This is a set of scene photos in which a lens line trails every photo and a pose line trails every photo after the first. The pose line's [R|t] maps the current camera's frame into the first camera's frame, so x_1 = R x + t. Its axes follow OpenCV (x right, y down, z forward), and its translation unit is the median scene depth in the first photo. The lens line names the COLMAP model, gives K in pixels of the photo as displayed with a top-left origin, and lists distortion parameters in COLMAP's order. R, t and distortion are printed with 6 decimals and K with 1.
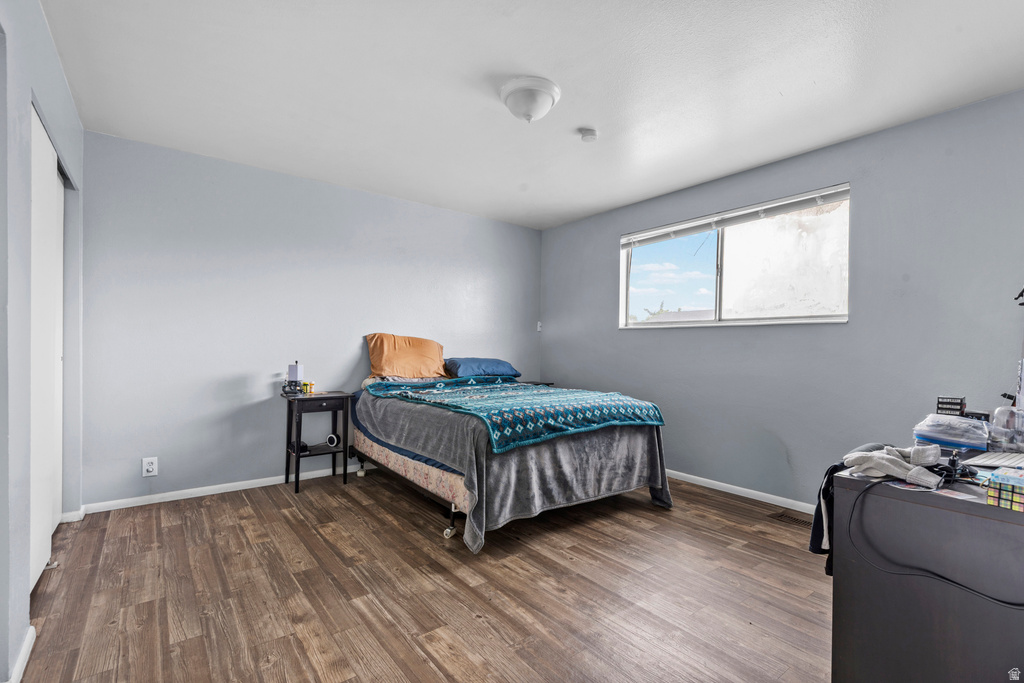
lens RADIAL K [[464.1, 0, 512.0], [0, 464.1, 341.5], [0, 0, 1]] dist [0.000272, -0.000085]
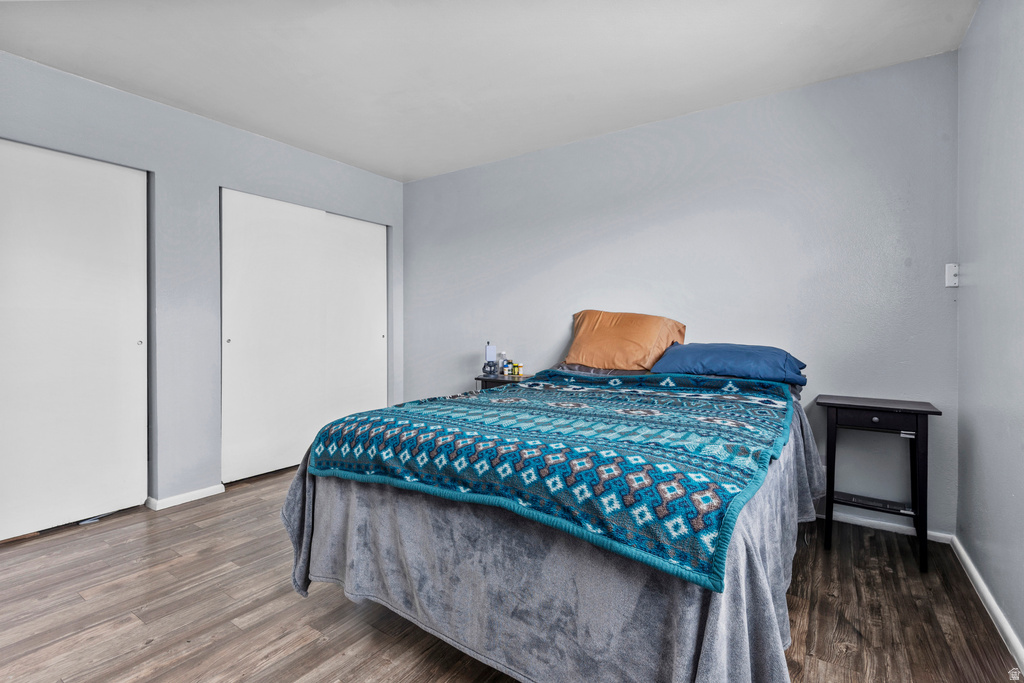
lens RADIAL K [[477.5, 0, 514.6], [0, 477.5, 316.6], [0, 0, 1]] dist [0.000459, -0.000364]
pose [[0.316507, -0.031354, -0.948072, 0.649786], [0.019487, 0.999458, -0.026548, 0.018707], [0.948390, -0.010073, 0.316947, 0.891597]]
